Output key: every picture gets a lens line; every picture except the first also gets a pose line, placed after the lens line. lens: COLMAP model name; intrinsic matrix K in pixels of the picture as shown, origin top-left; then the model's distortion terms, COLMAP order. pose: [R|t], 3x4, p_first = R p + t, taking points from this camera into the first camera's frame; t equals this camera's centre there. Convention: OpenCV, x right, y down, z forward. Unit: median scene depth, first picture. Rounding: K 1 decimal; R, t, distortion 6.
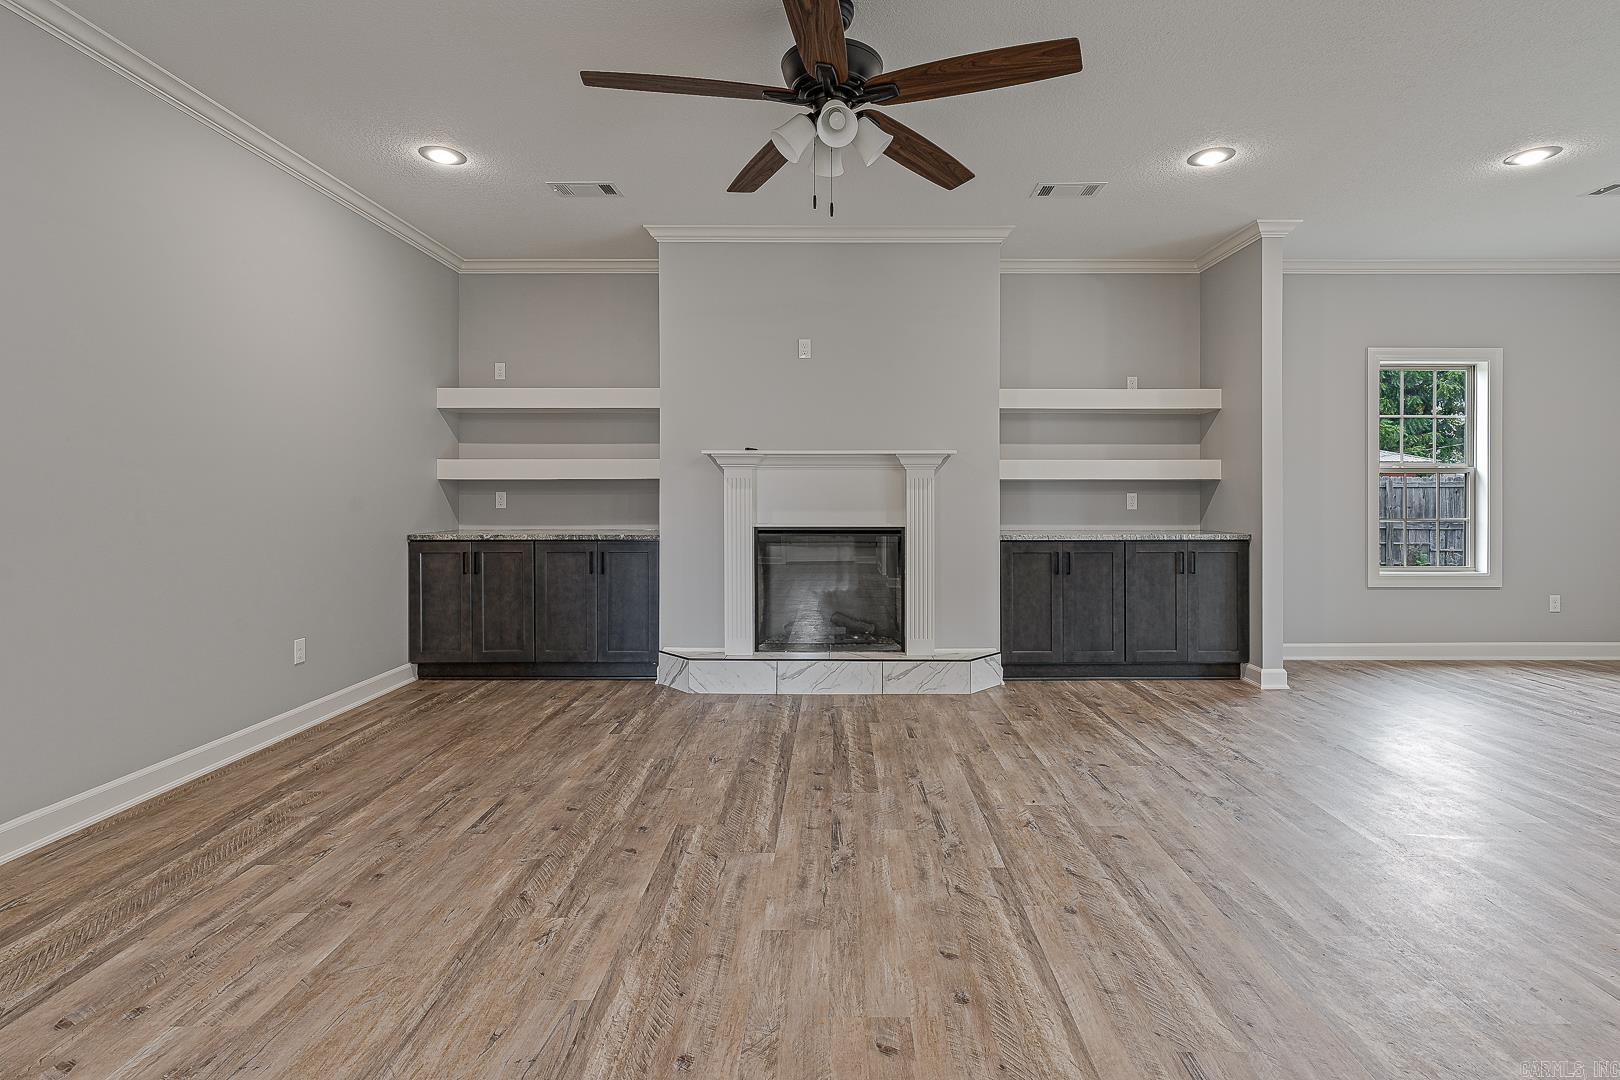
lens RADIAL K [[762.8, 0, 819.6], [0, 762.8, 500.6], [0, 0, 1]] dist [-0.005429, 0.000436]
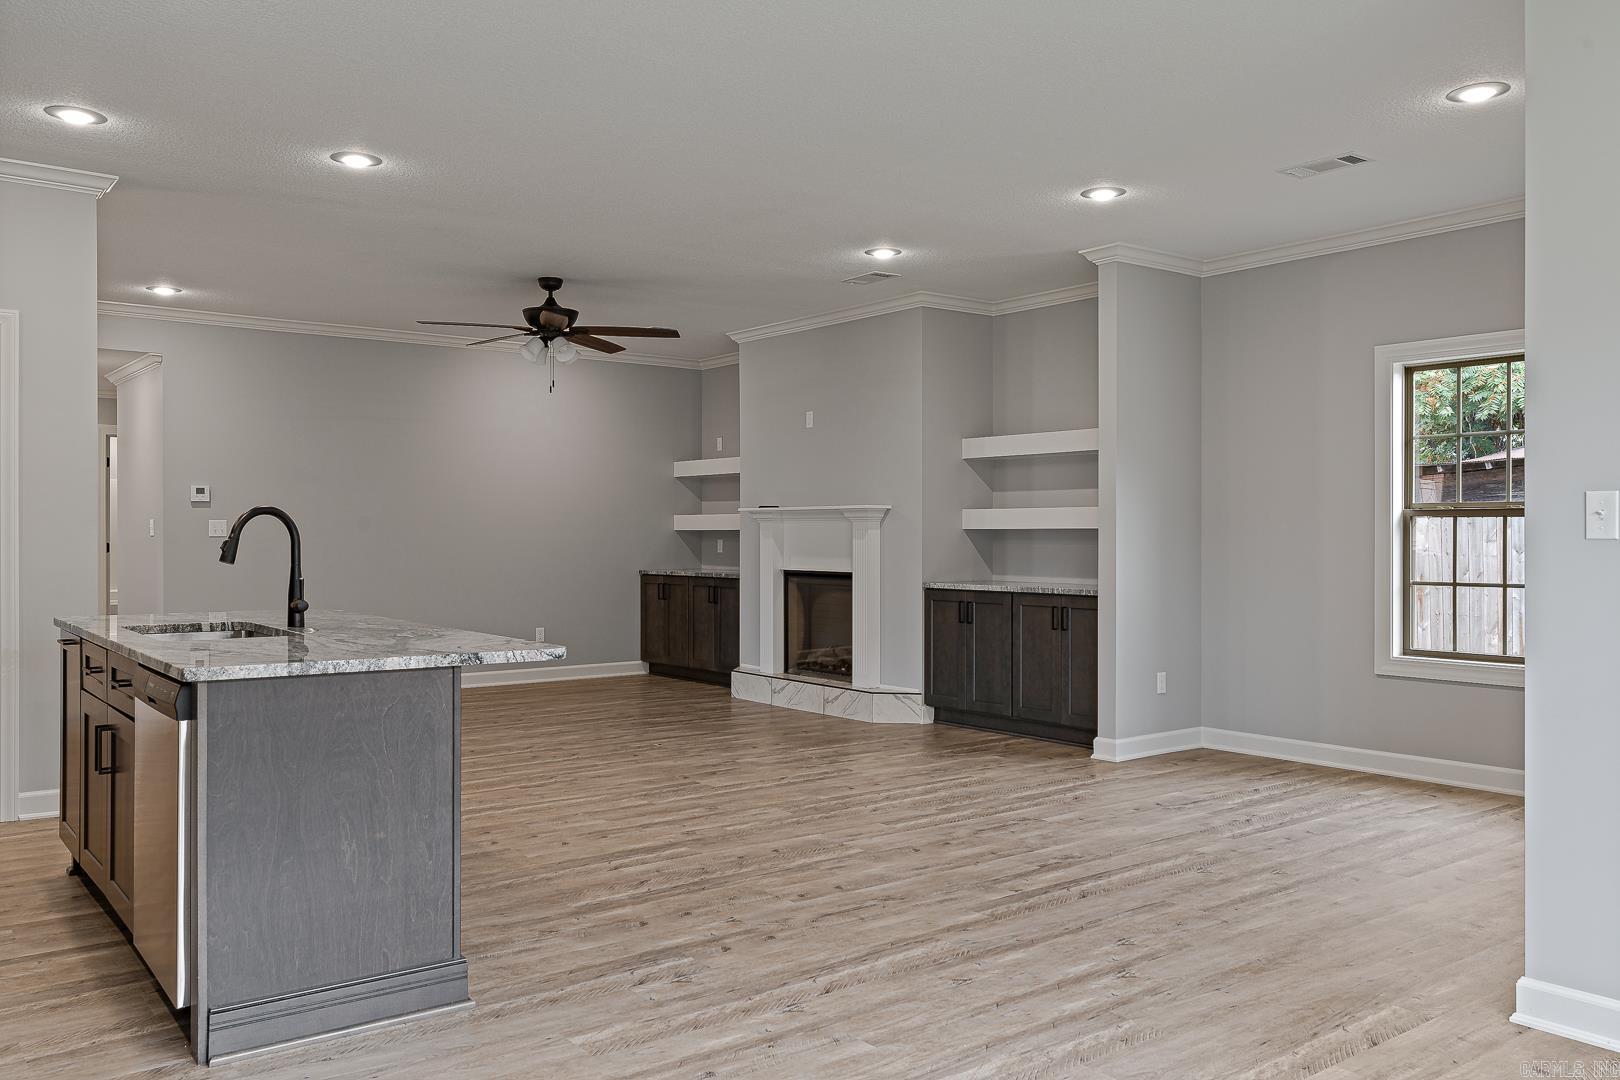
lens RADIAL K [[1266.6, 0, 812.6], [0, 1266.6, 577.1], [0, 0, 1]] dist [-0.005090, -0.001293]
pose [[0.616150, 0.026685, -0.787177, 1.524602], [-0.007618, 0.999581, 0.027923, -0.010532], [0.787592, -0.011208, 0.616095, -0.202174]]
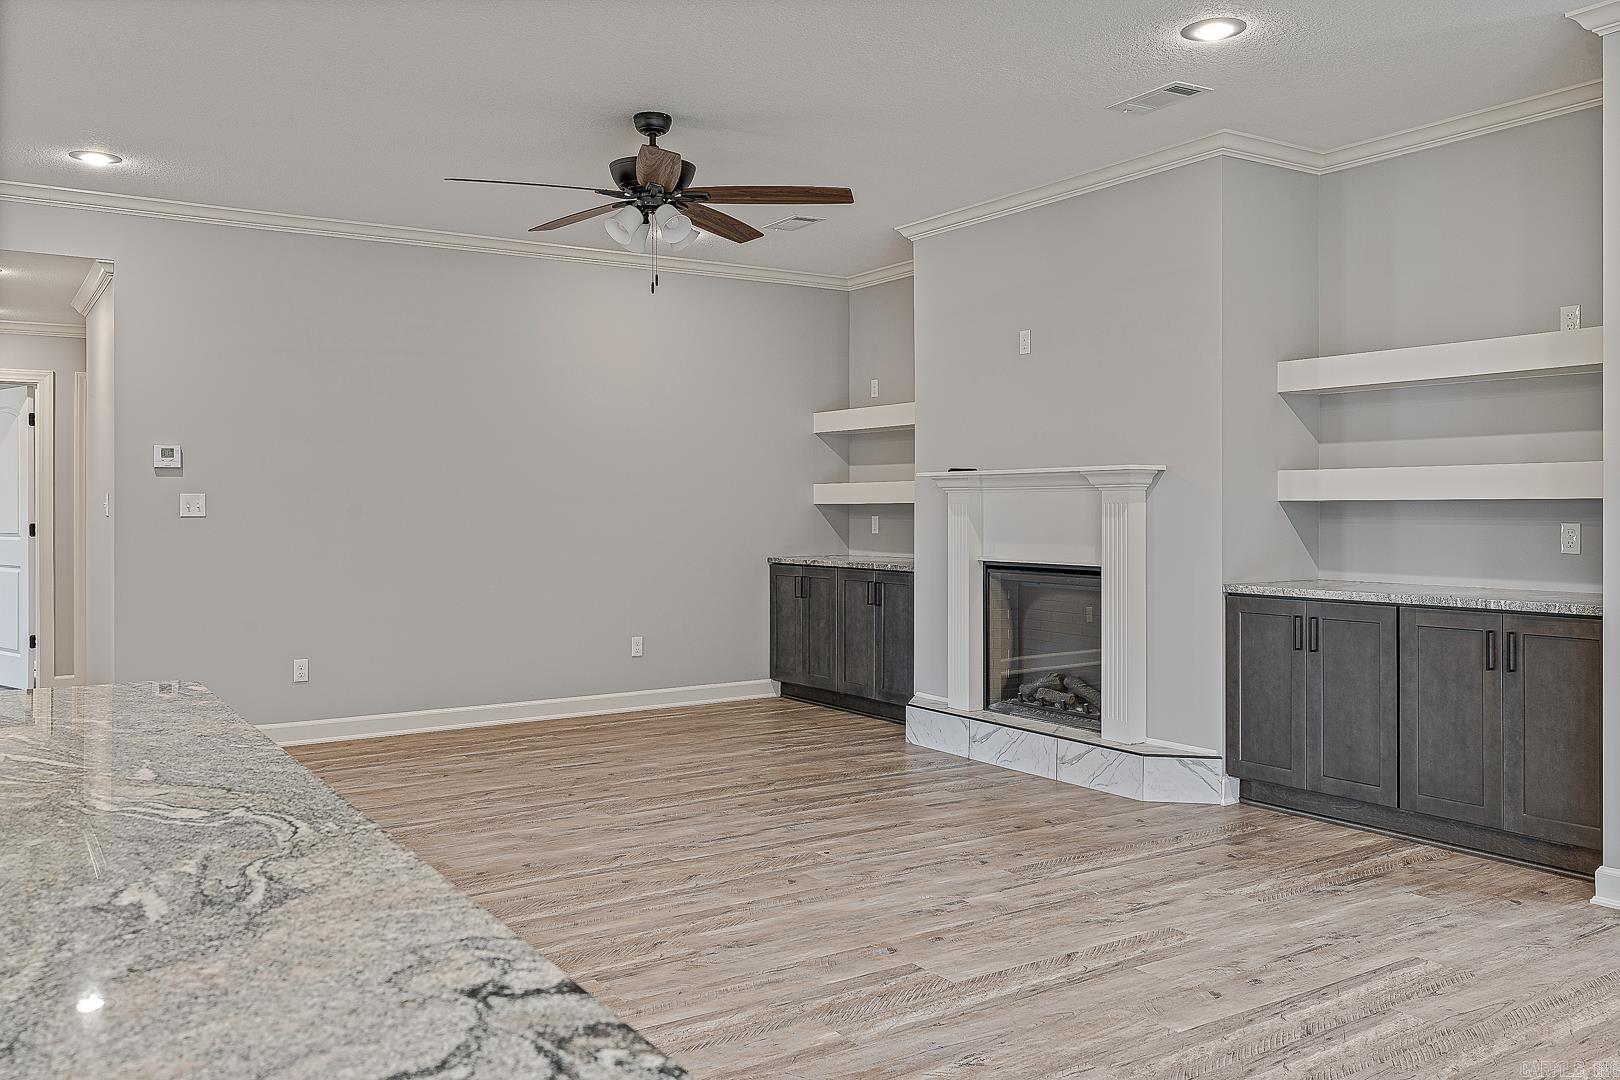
lens RADIAL K [[1294.8, 0, 800.9], [0, 1294.8, 507.2], [0, 0, 1]] dist [-0.002008, 0.000084]
pose [[0.544995, -0.001697, -0.838437, 0.997299], [-0.003131, 0.999987, -0.004059, -0.017768], [0.838433, 0.004837, 0.544983, 0.056478]]
